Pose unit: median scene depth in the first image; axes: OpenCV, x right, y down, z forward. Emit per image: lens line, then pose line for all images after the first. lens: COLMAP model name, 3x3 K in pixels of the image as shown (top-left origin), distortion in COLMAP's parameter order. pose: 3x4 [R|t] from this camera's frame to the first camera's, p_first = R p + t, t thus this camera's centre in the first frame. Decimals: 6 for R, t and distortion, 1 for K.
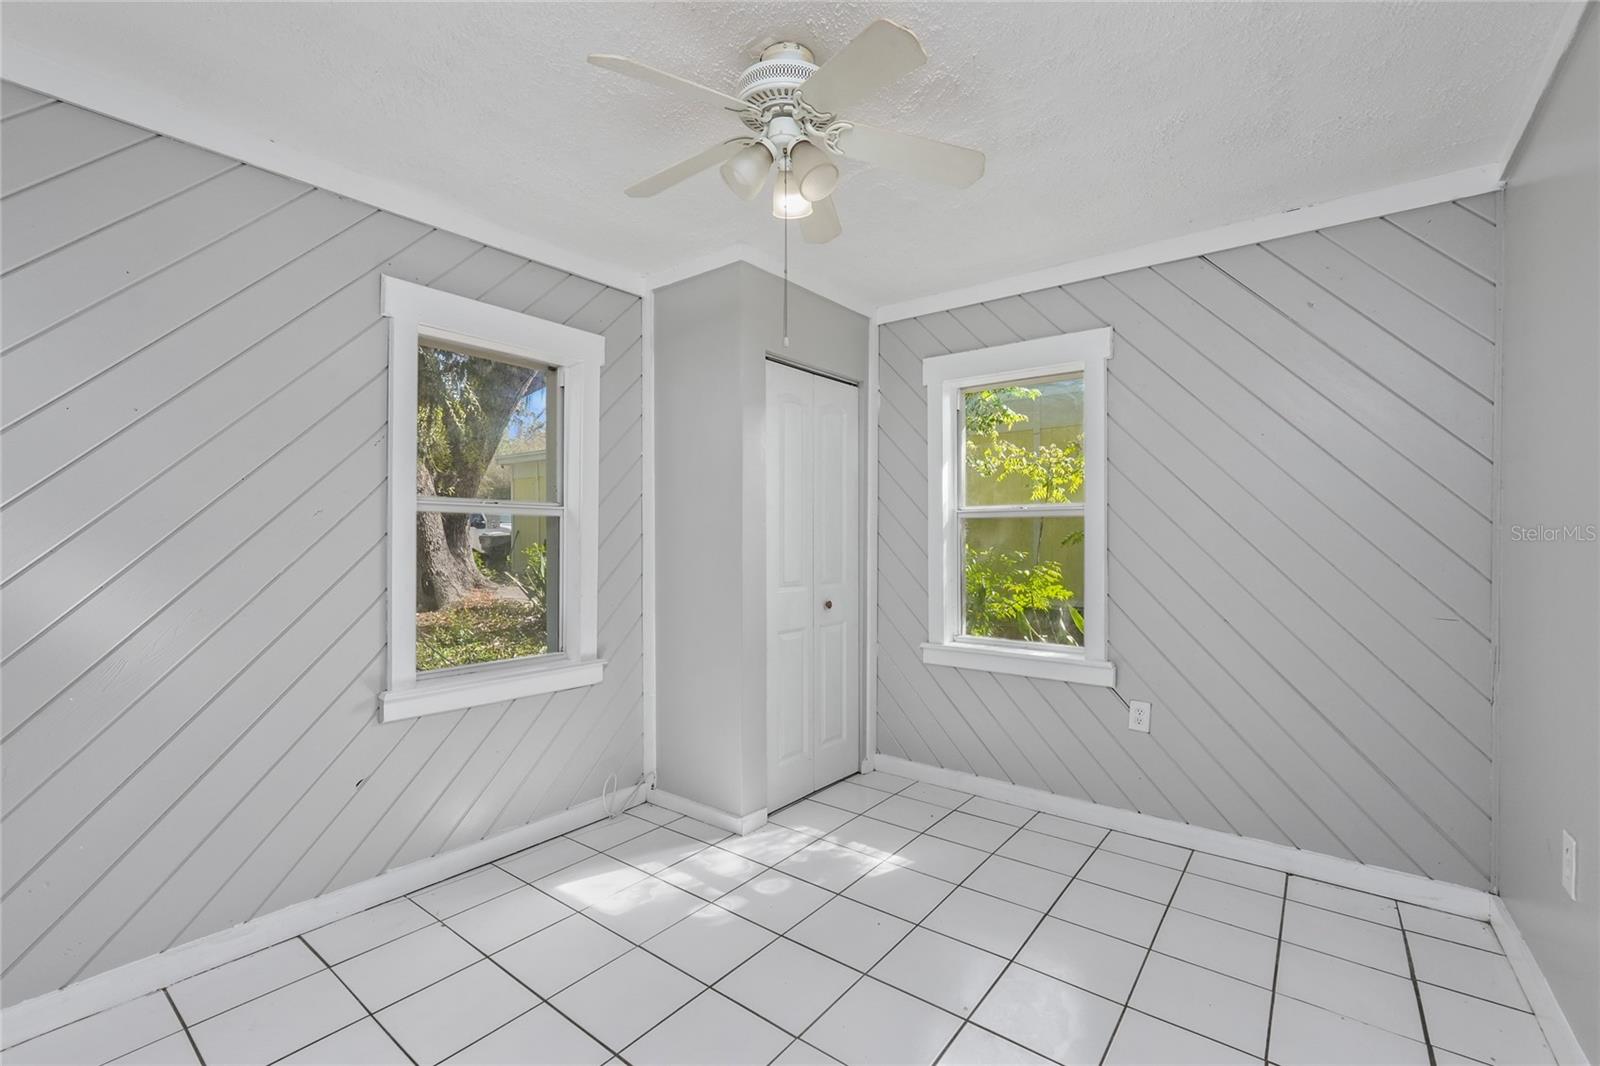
lens RADIAL K [[671.5, 0, 806.8], [0, 671.5, 546.6], [0, 0, 1]] dist [-0.008334, 0.003100]
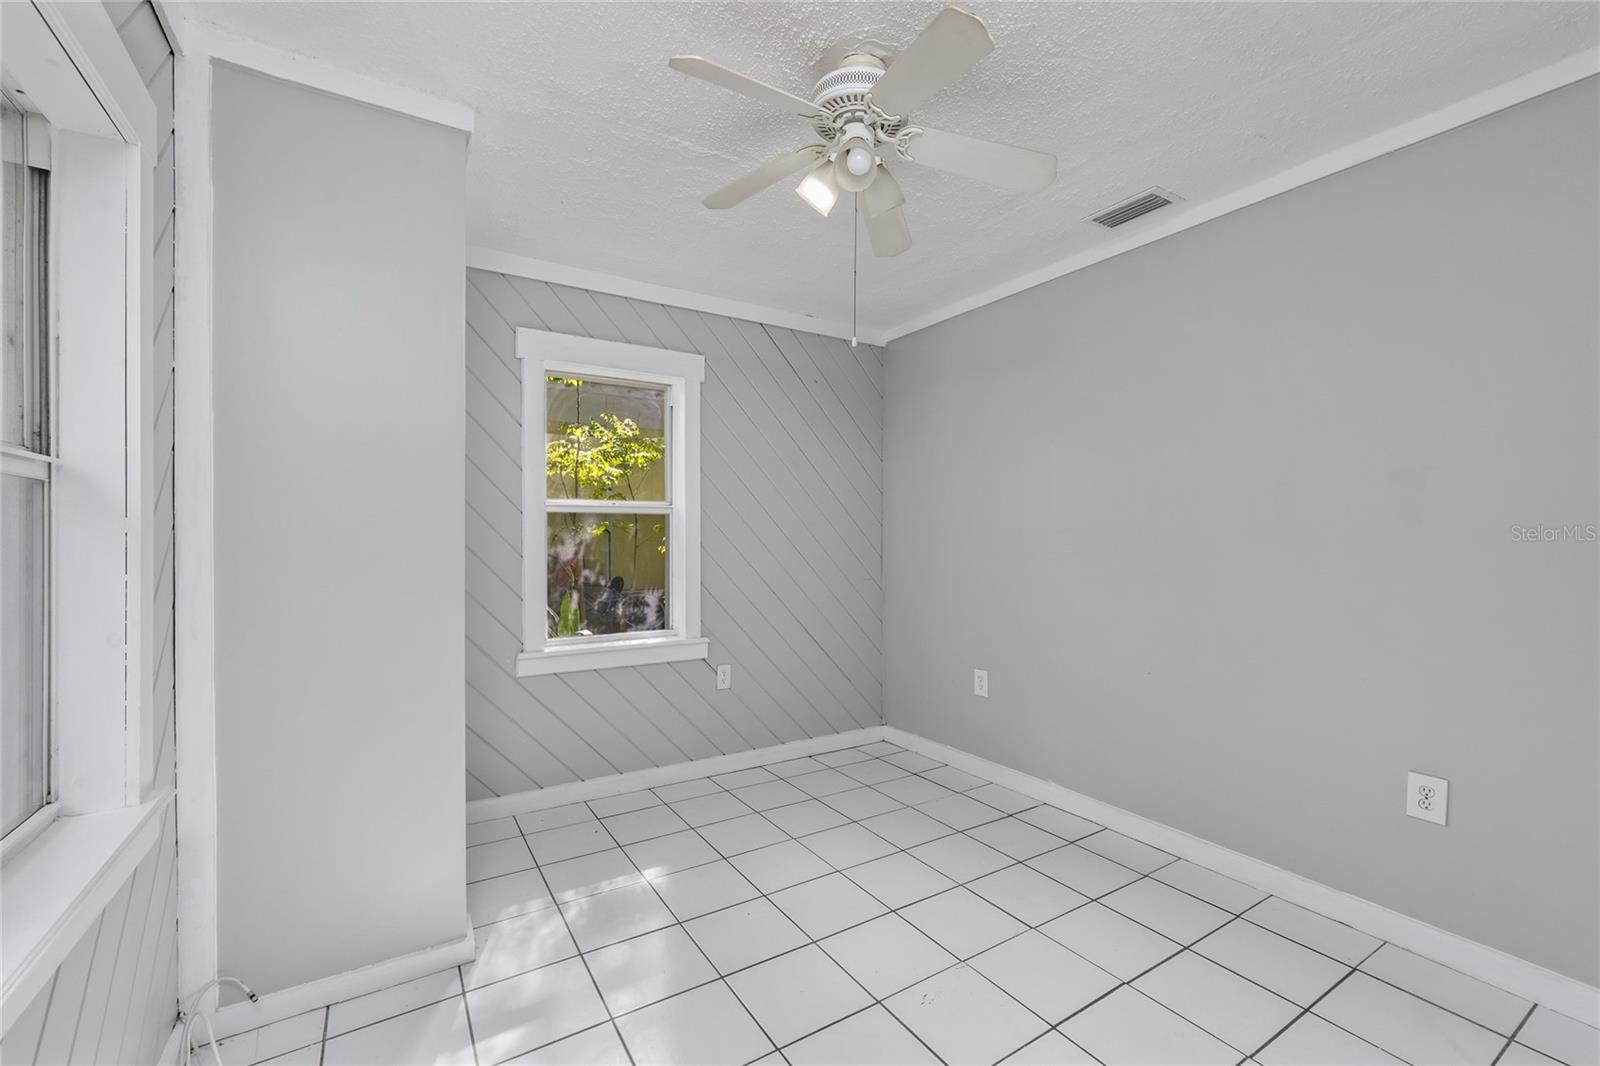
lens RADIAL K [[671.5, 0, 793.5], [0, 671.5, 528.5], [0, 0, 1]] dist [-0.008334, 0.003100]
pose [[0.361811, 0.001393, 0.932250, -0.610677], [0.004560, 0.999984, -0.003264, -0.019083], [-0.932240, 0.005432, 0.361799, 0.414546]]
